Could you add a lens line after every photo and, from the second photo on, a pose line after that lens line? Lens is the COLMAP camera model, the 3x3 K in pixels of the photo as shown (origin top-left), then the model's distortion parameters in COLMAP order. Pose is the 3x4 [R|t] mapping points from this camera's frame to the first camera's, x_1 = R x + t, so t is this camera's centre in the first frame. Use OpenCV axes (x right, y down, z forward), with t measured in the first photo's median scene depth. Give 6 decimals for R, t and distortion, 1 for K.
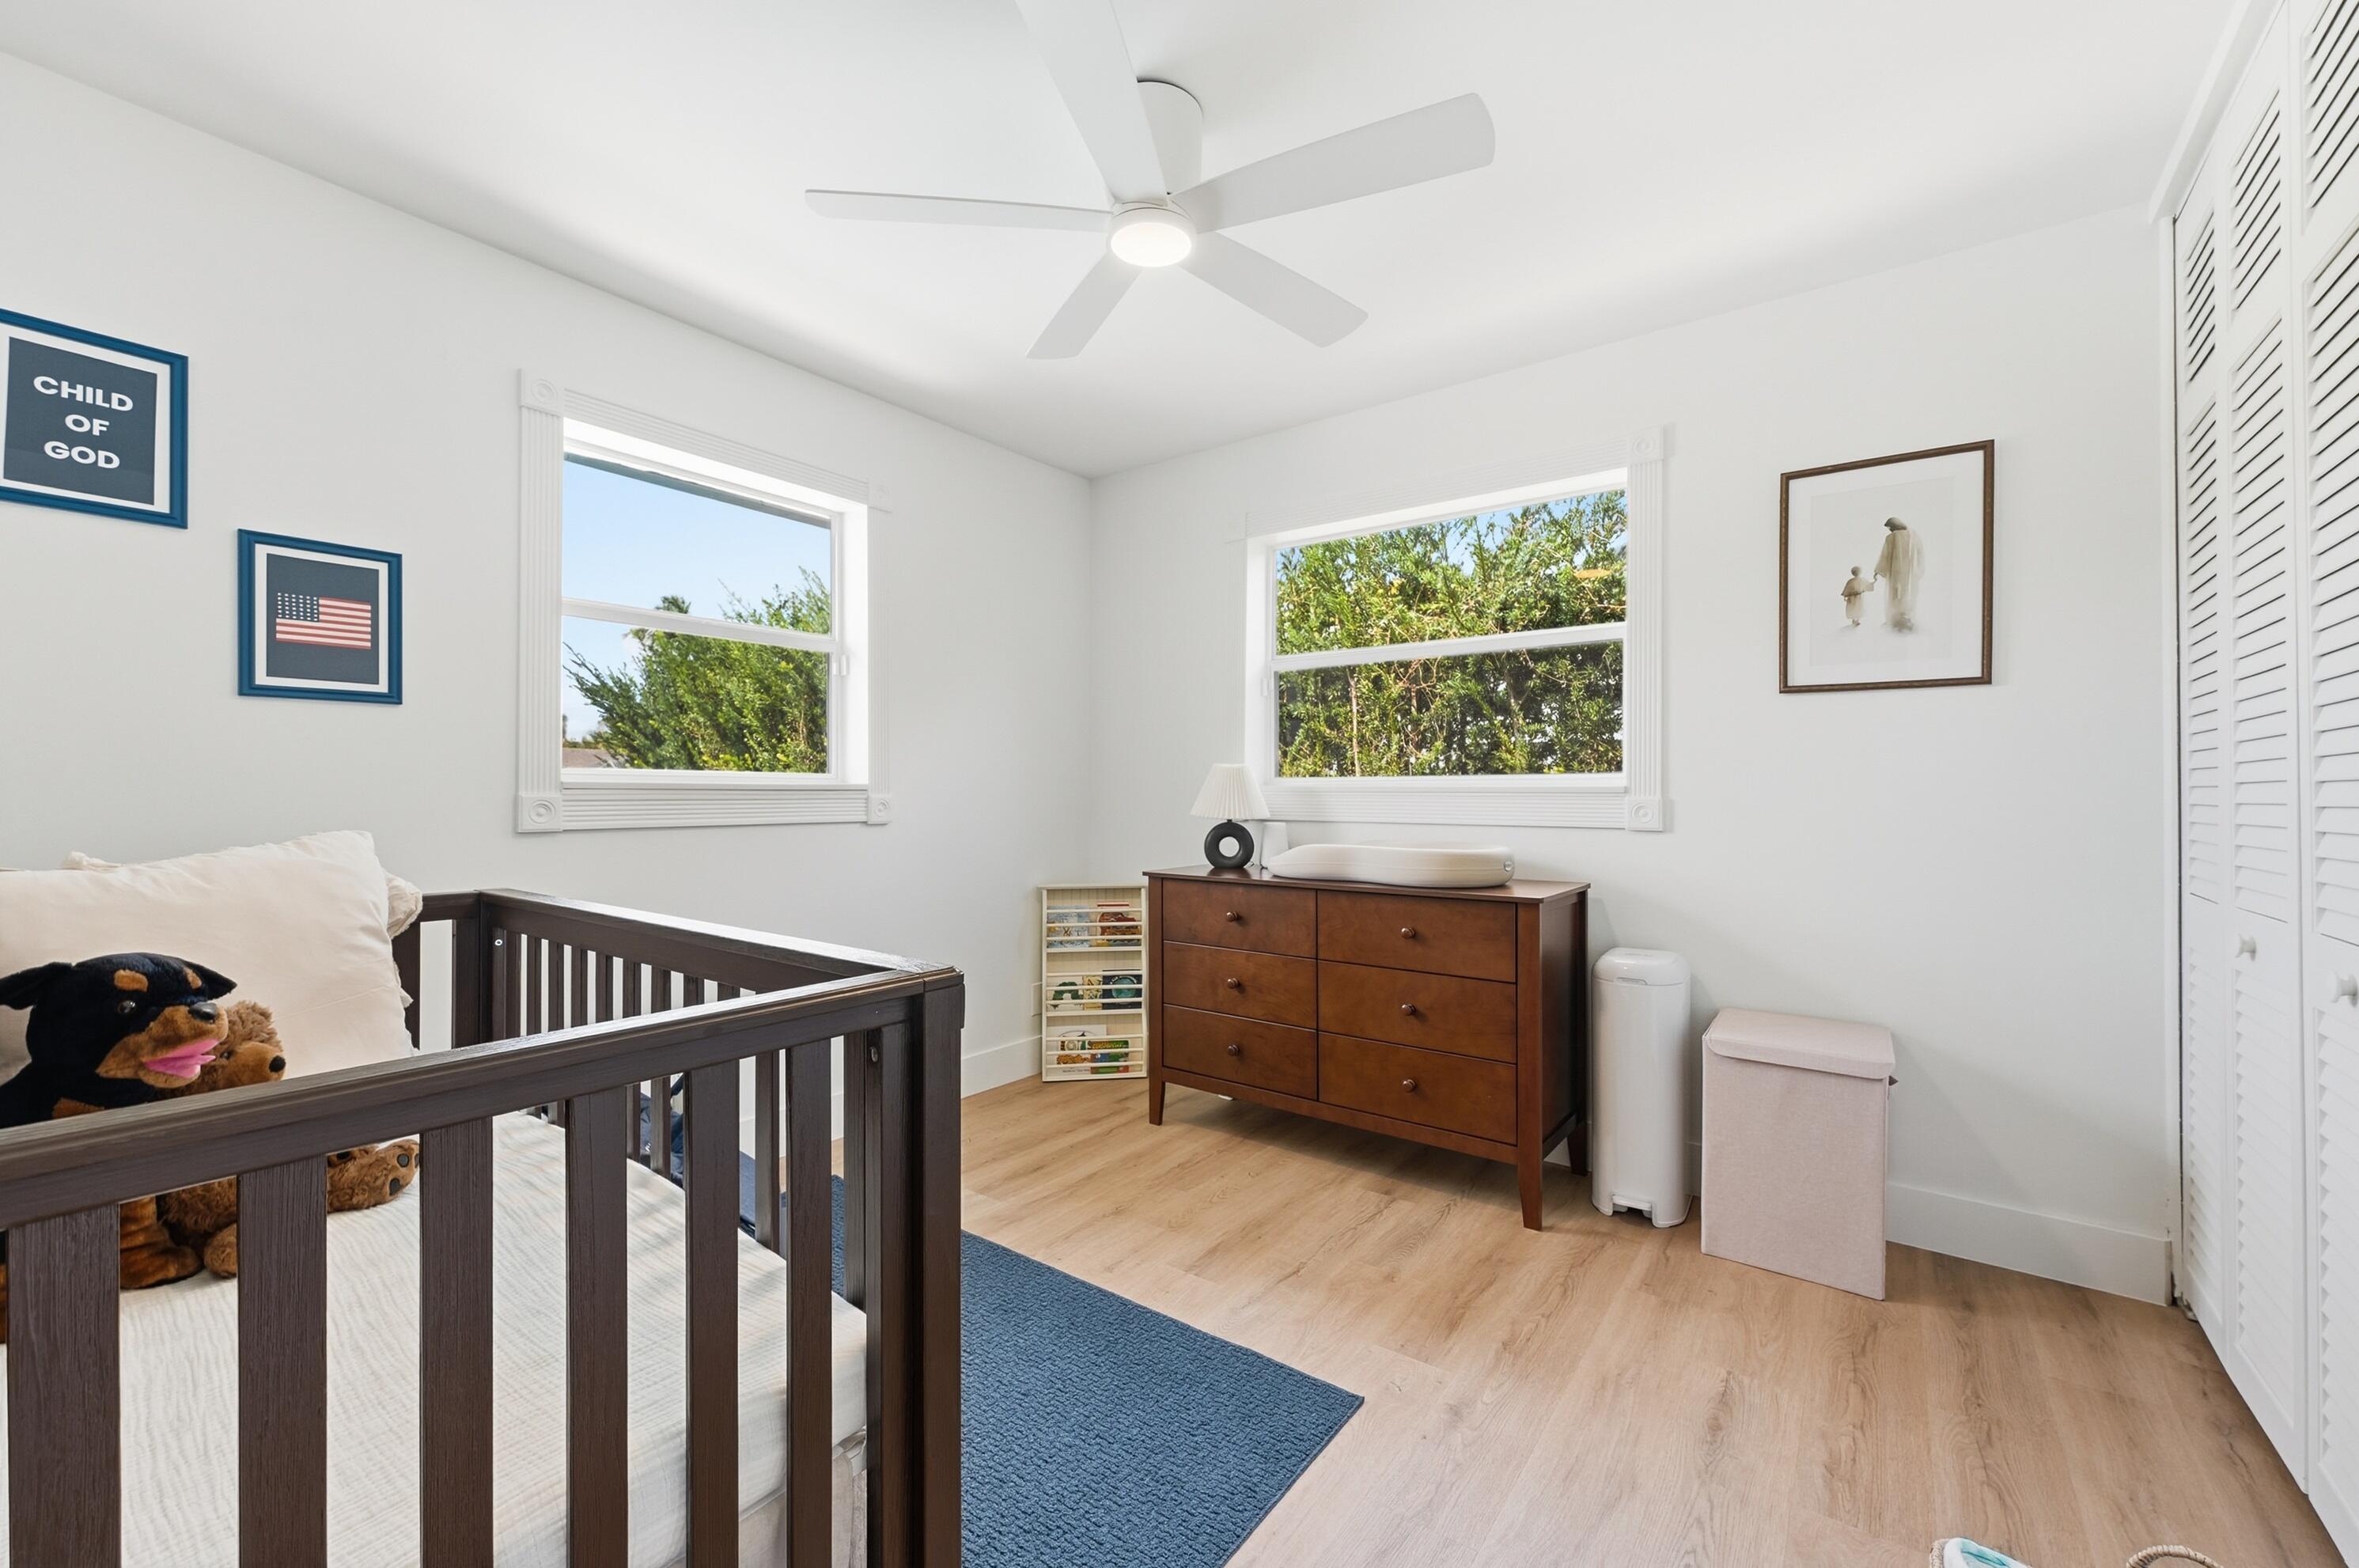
lens RADIAL K [[945.5, 0, 1181.4], [0, 945.5, 787.3], [0, 0, 1]] dist [-0.000341, -0.000001]
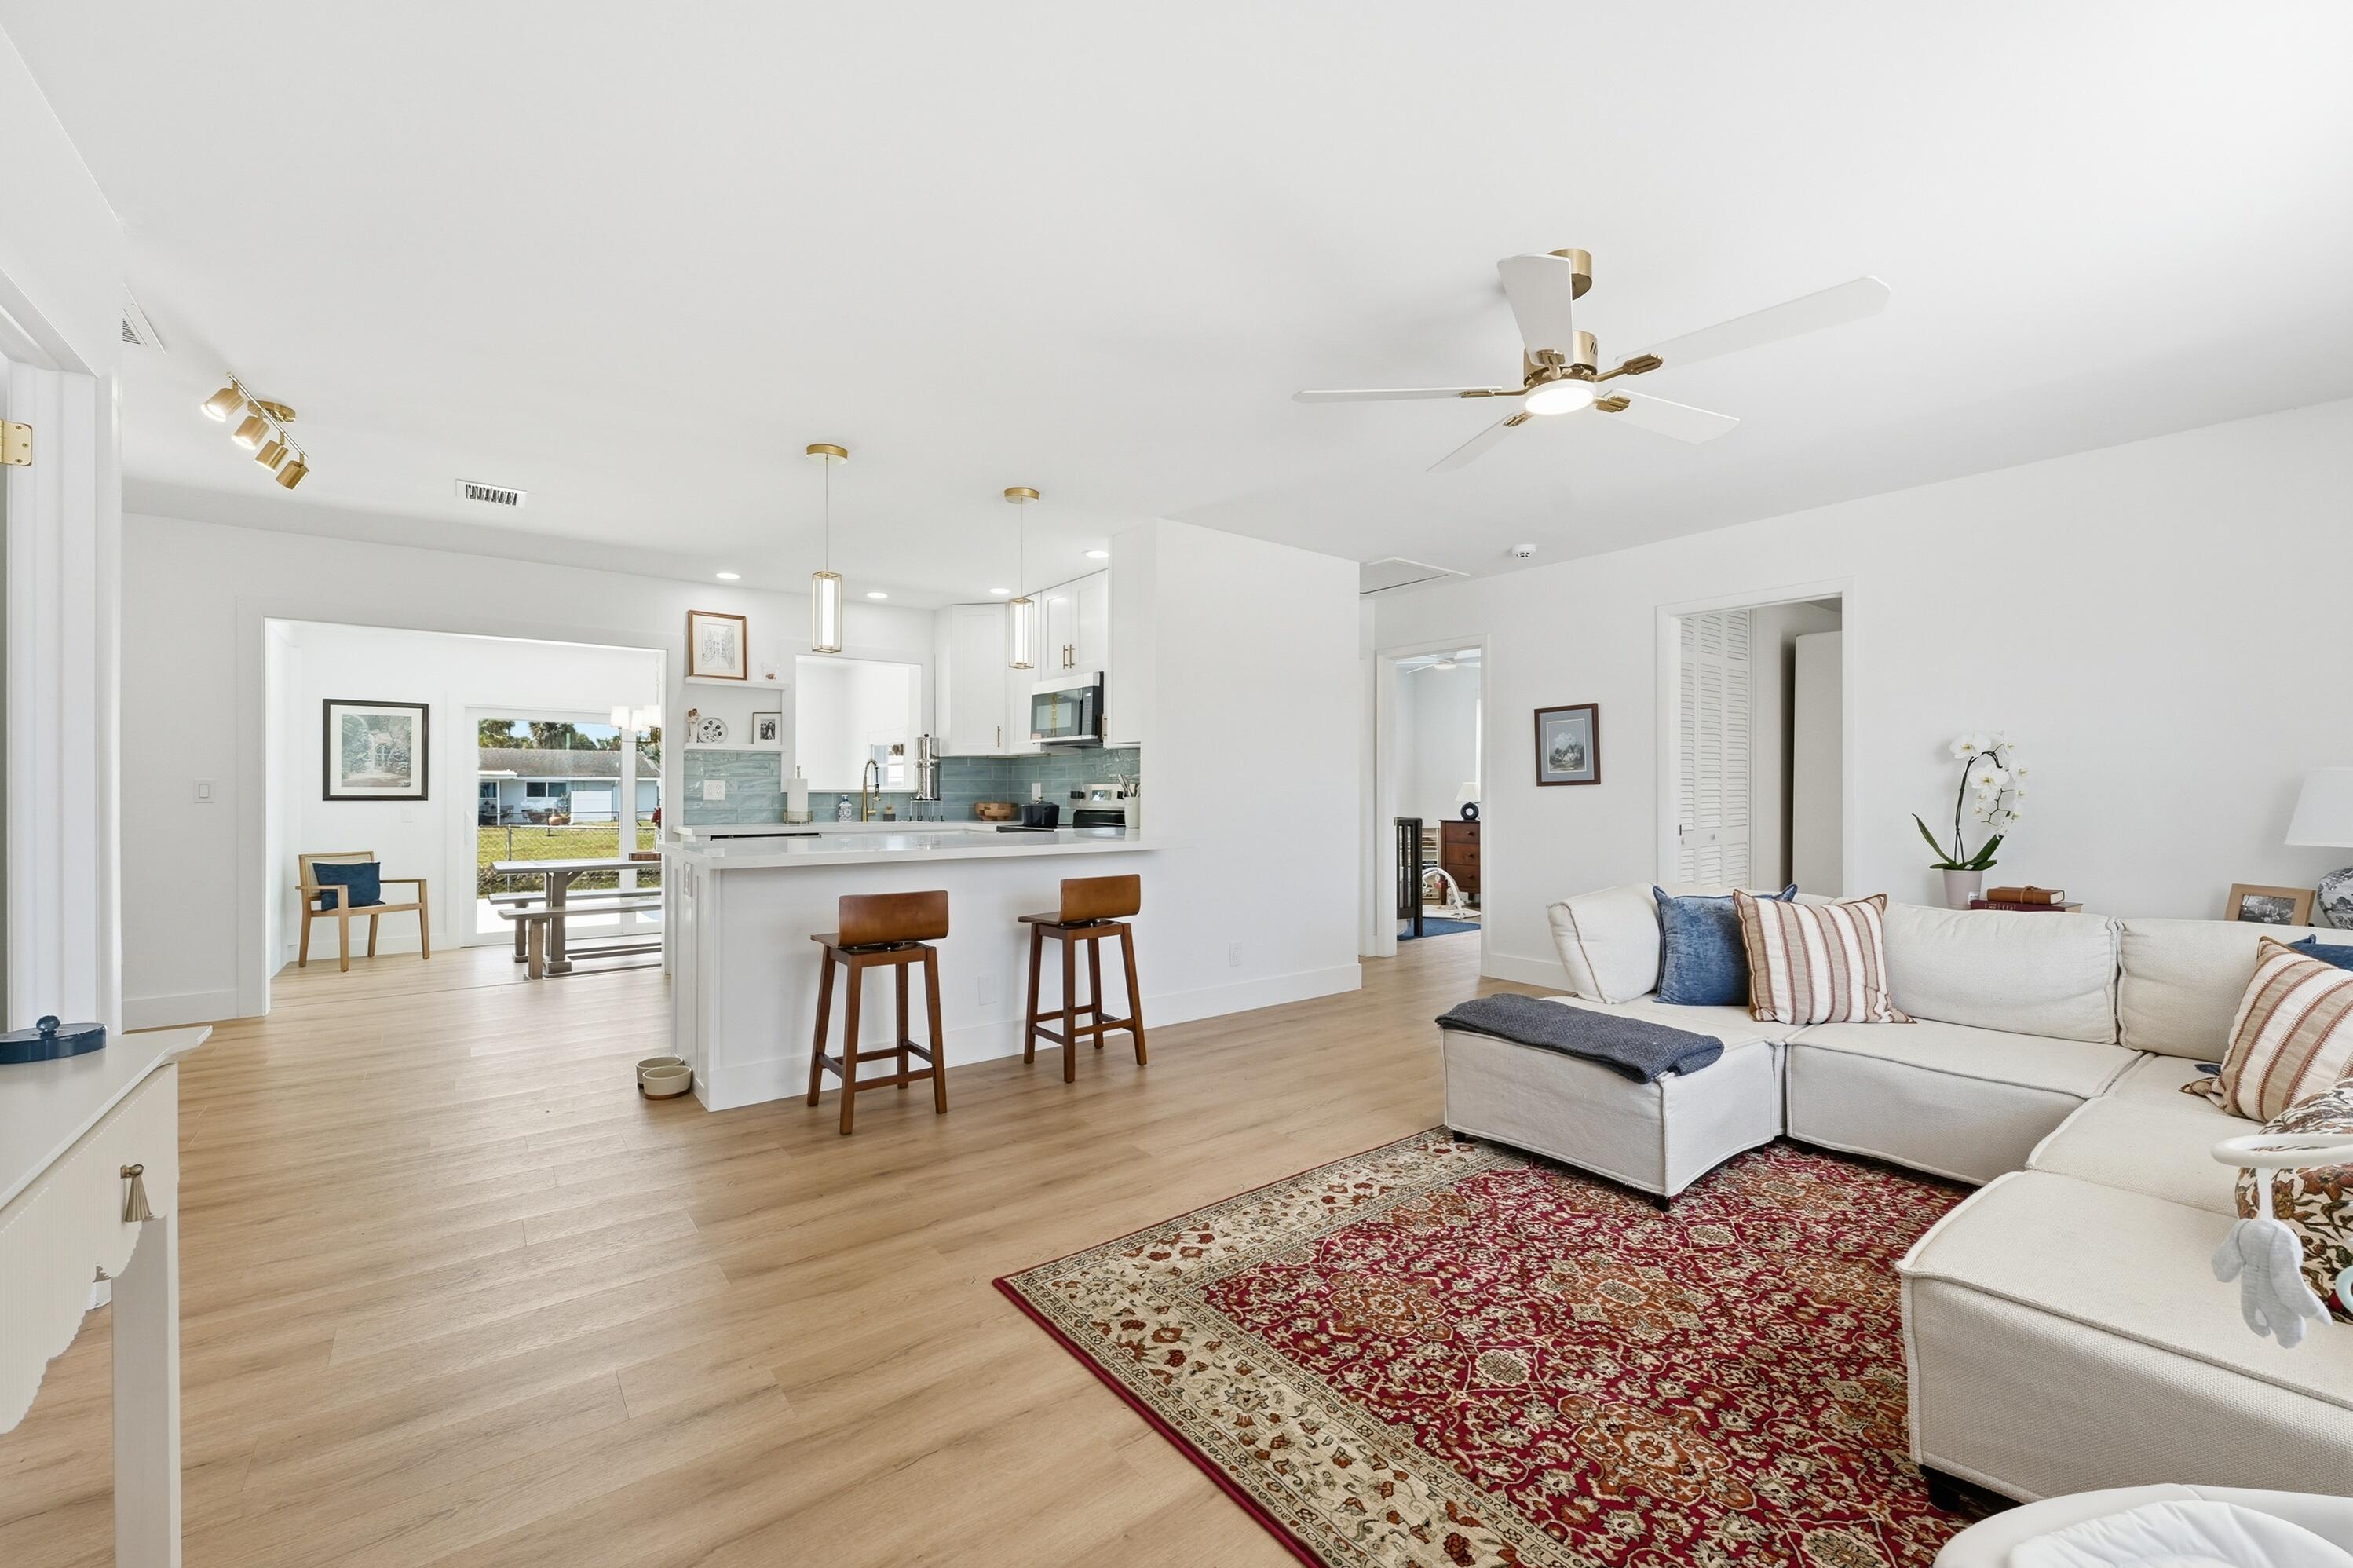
lens RADIAL K [[943.9, 0, 1163.2], [0, 943.9, 784.8], [0, 0, 1]] dist [-0.003511, 0.000410]
pose [[0.958081, -0.009375, -0.286344, -0.020647], [0.008688, 0.999956, -0.003667, -0.015859], [0.286365, 0.001025, 0.958120, -2.025636]]
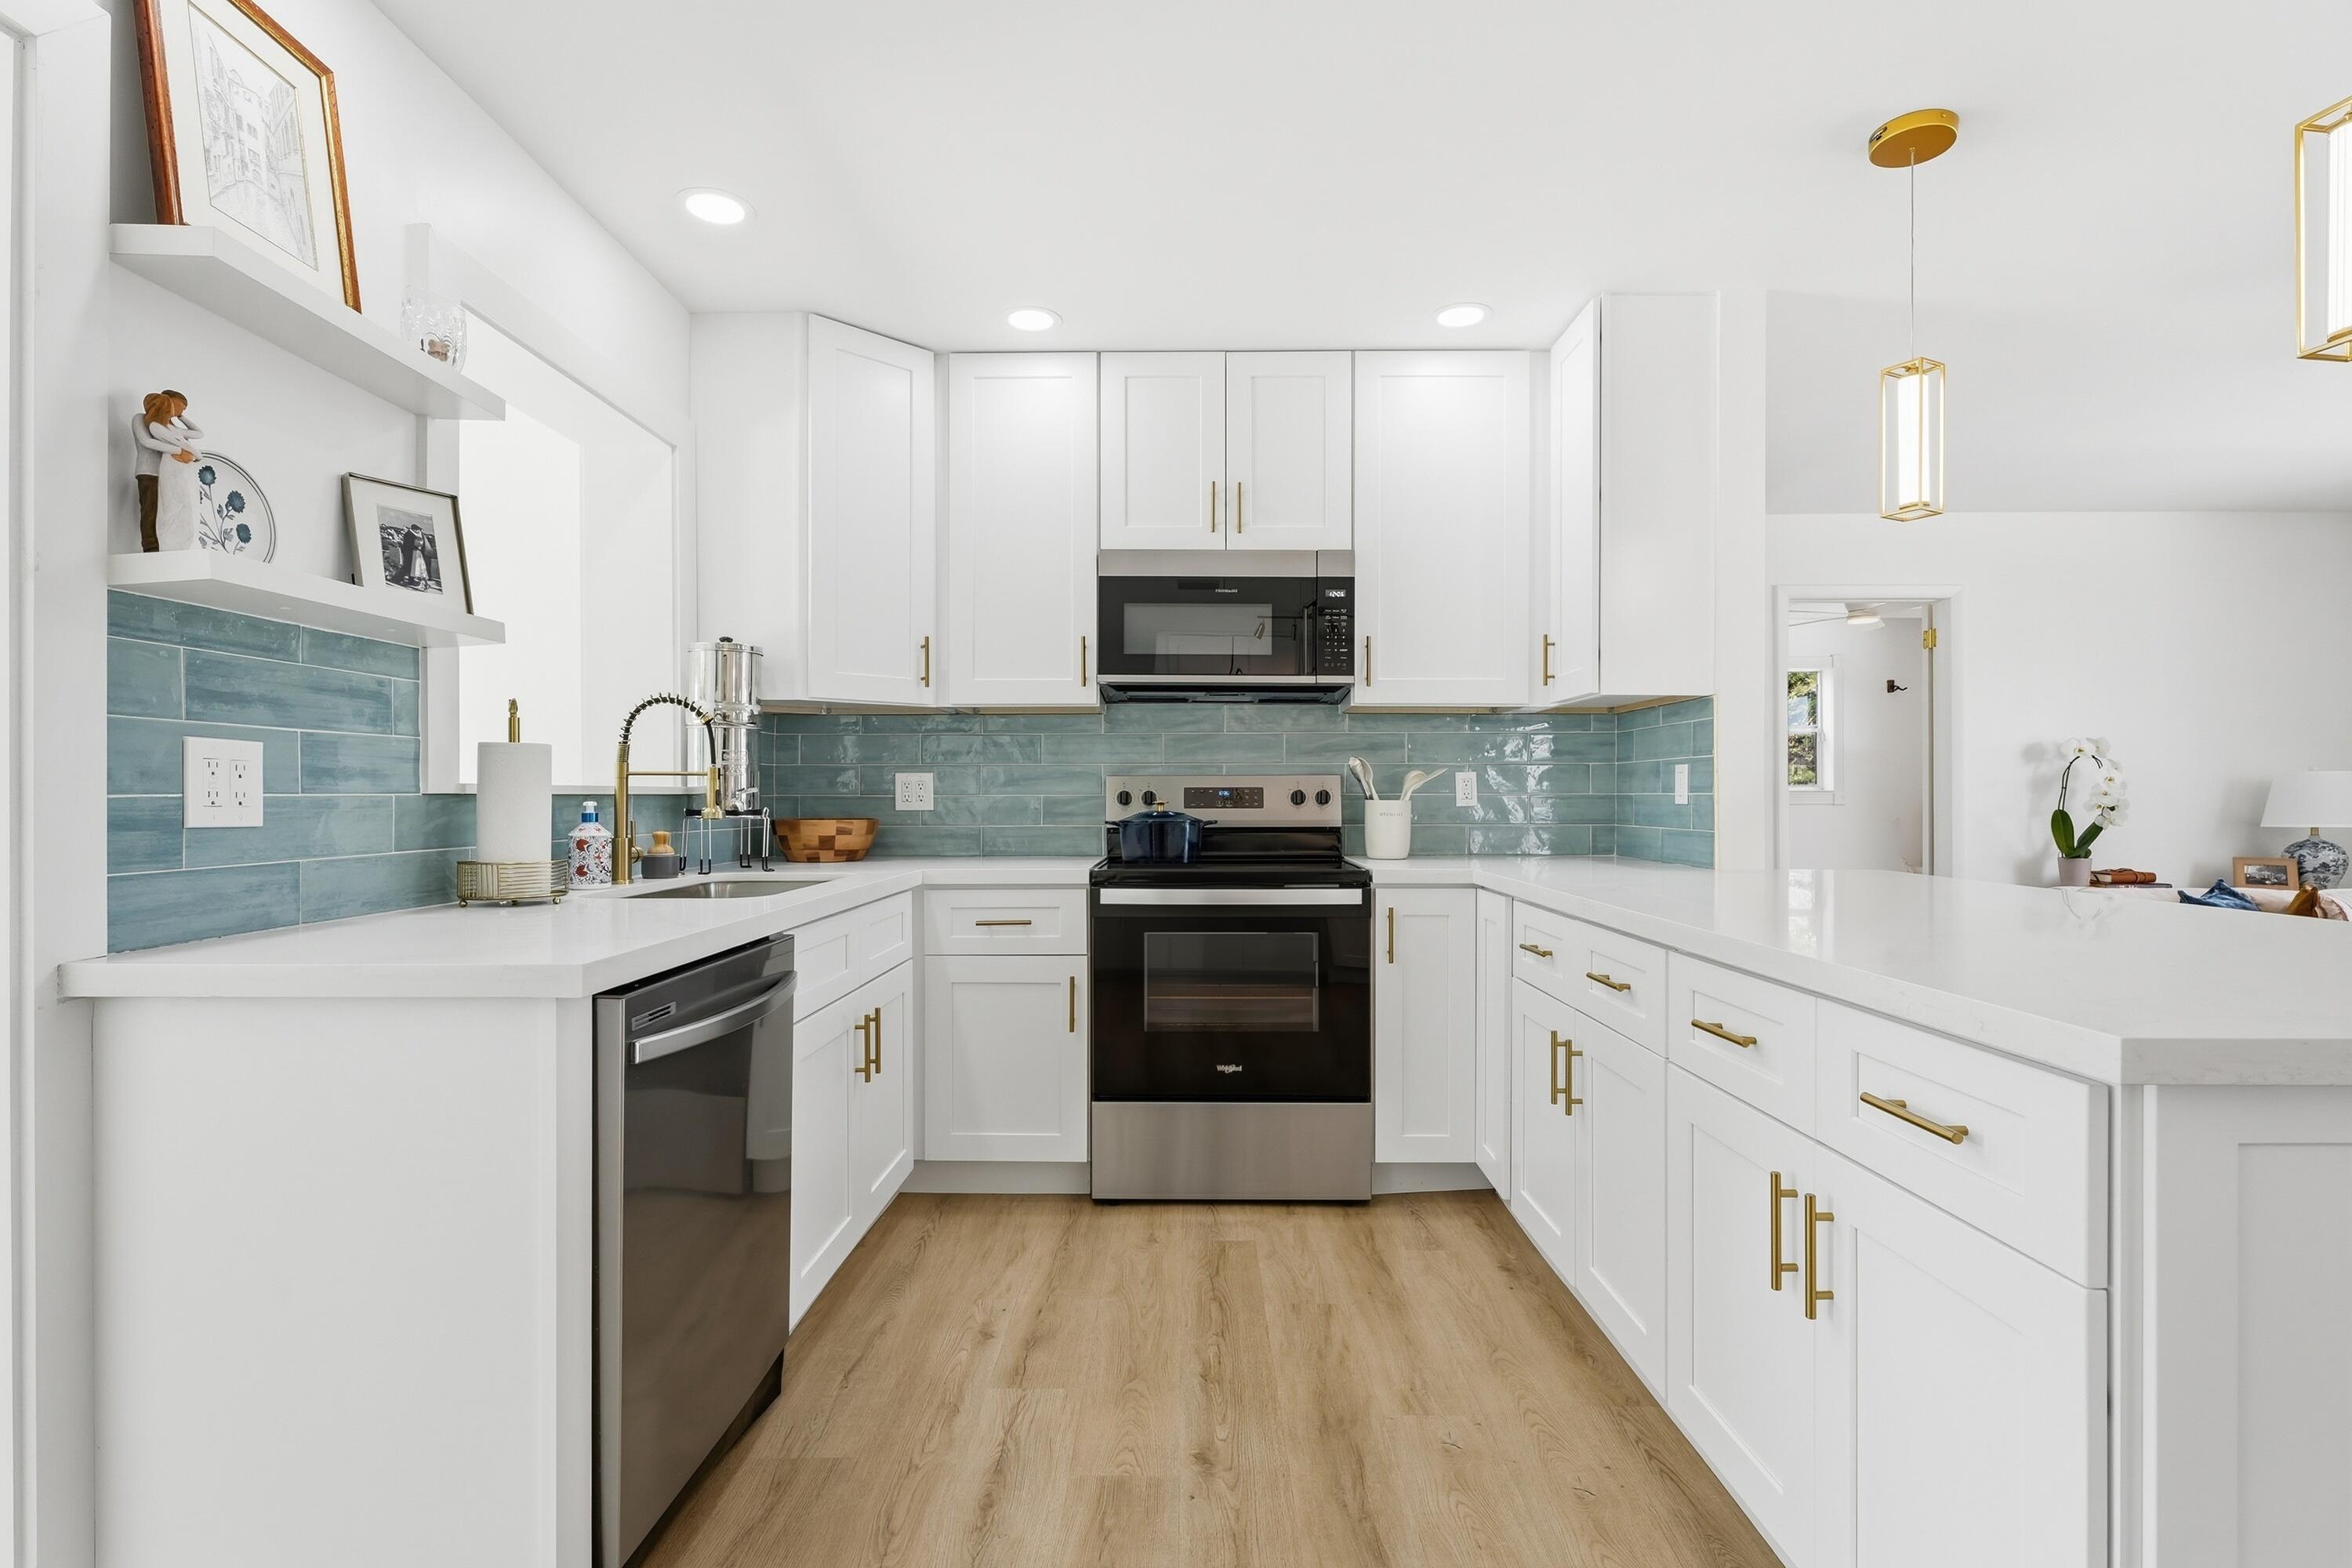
lens RADIAL K [[1115.8, 0, 1174.6], [0, 1115.8, 791.6], [0, 0, 1]] dist [0.006440, 0.000836]
pose [[0.804056, -0.008554, 0.594492, -1.354125], [0.005355, 0.999960, 0.007145, -0.017189], [-0.594530, -0.002561, 0.804070, -1.144143]]
